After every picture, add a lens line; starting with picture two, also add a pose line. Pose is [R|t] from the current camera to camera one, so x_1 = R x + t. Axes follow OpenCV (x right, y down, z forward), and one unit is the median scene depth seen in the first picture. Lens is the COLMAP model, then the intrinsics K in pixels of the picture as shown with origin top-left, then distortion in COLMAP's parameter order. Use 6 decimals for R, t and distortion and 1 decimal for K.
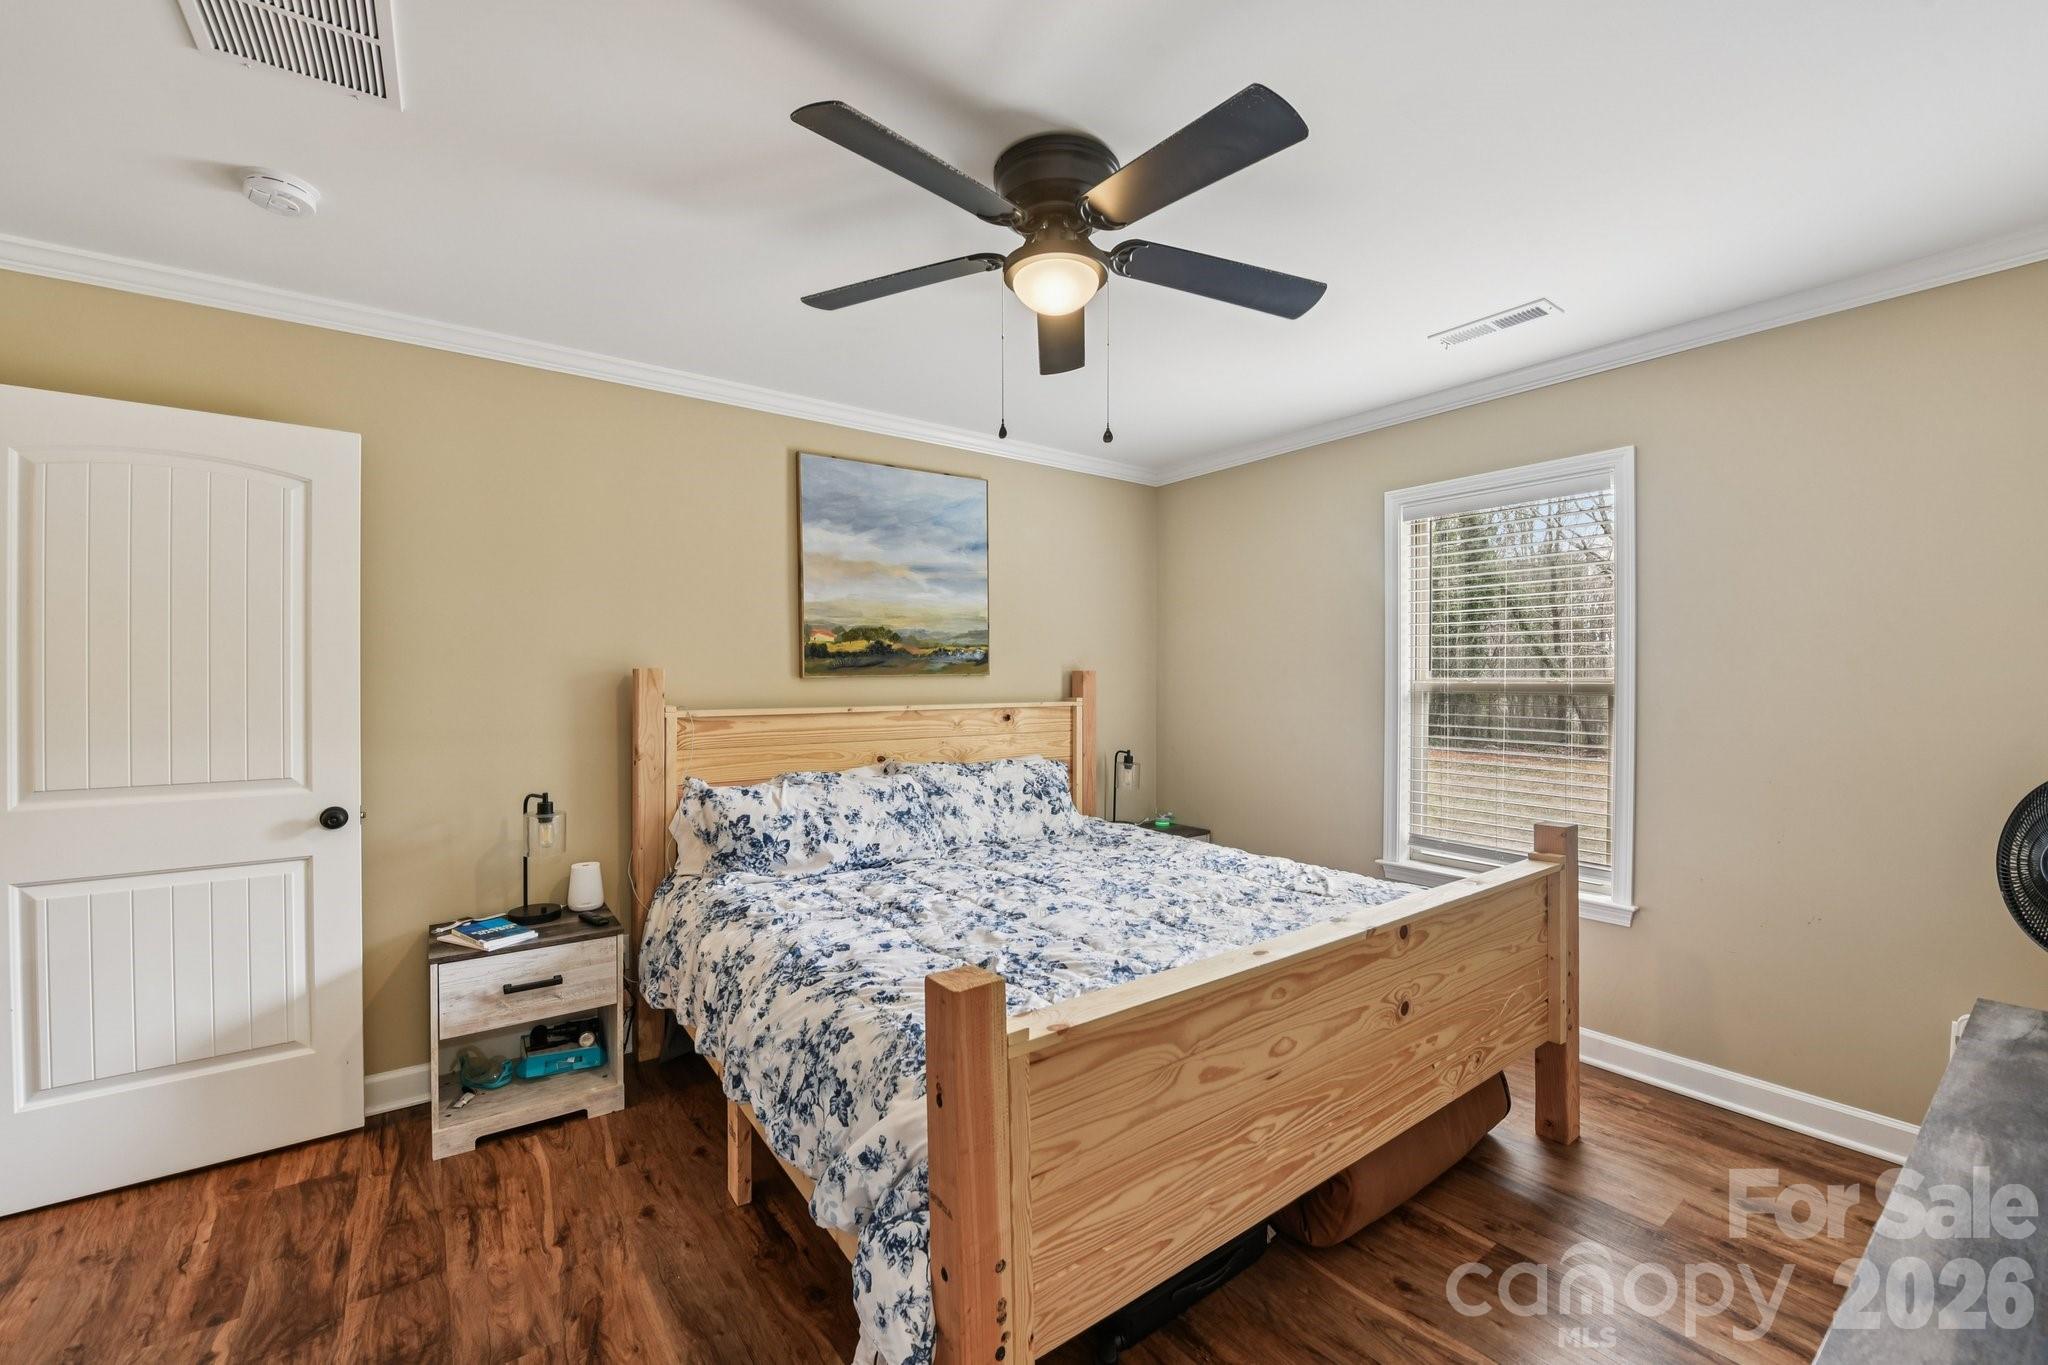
lens RADIAL K [[817.8, 0, 1021.4], [0, 817.8, 685.7], [0, 0, 1]] dist [-0.005489, -0.000410]
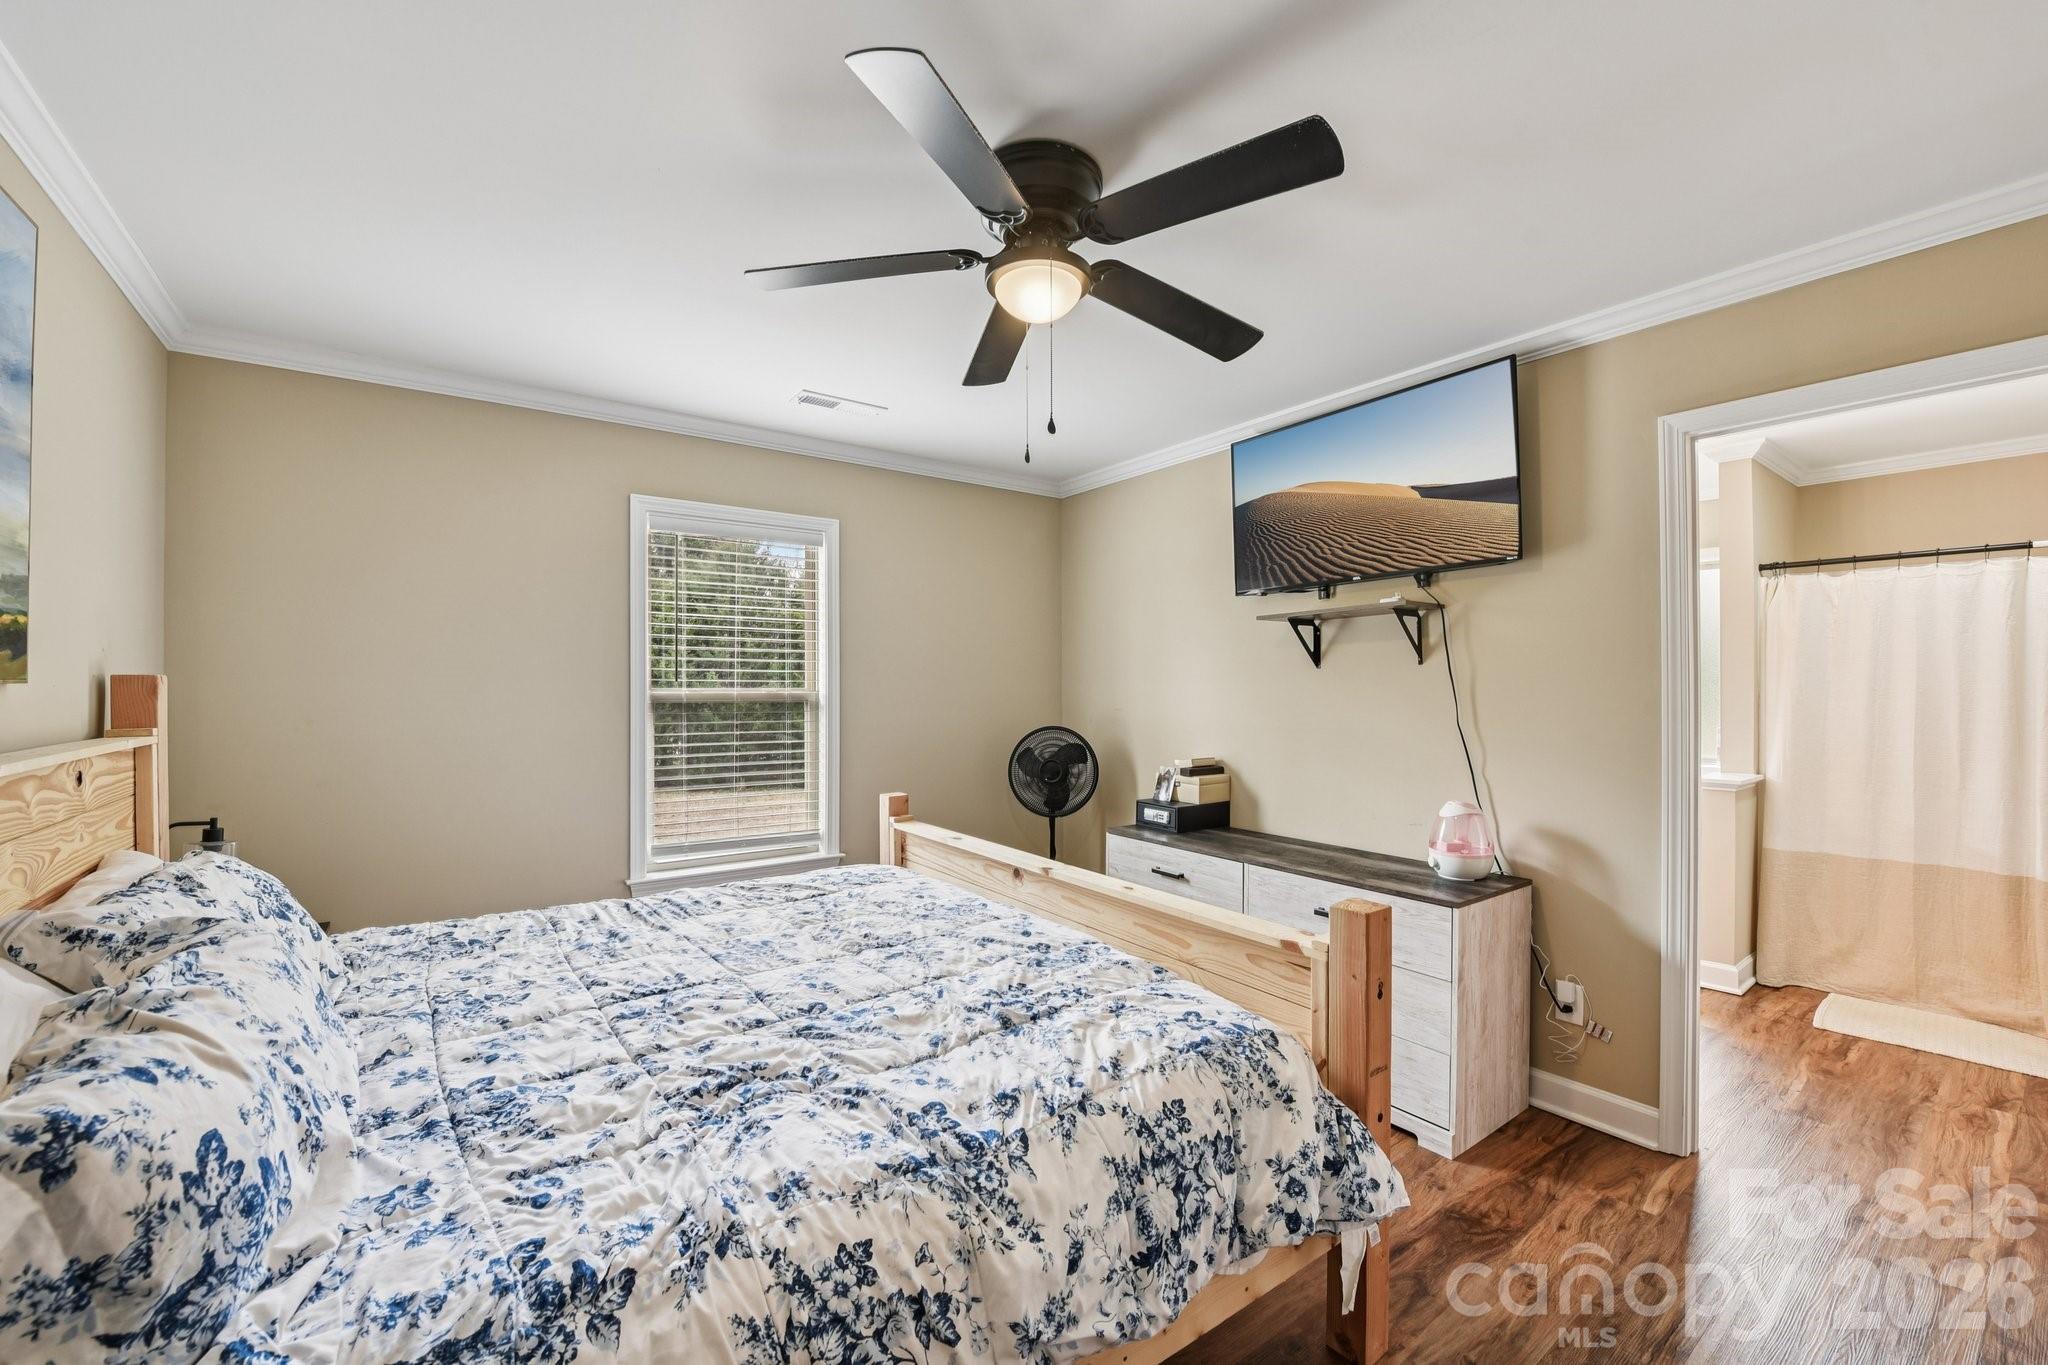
lens RADIAL K [[817.8, 0, 1021.4], [0, 817.8, 685.7], [0, 0, 1]] dist [-0.005489, -0.000410]
pose [[0.008258, 0.002949, 0.999962, -0.667175], [0.008008, 0.999963, -0.003015, -0.008007], [-0.999934, 0.008032, 0.008234, 0.714233]]
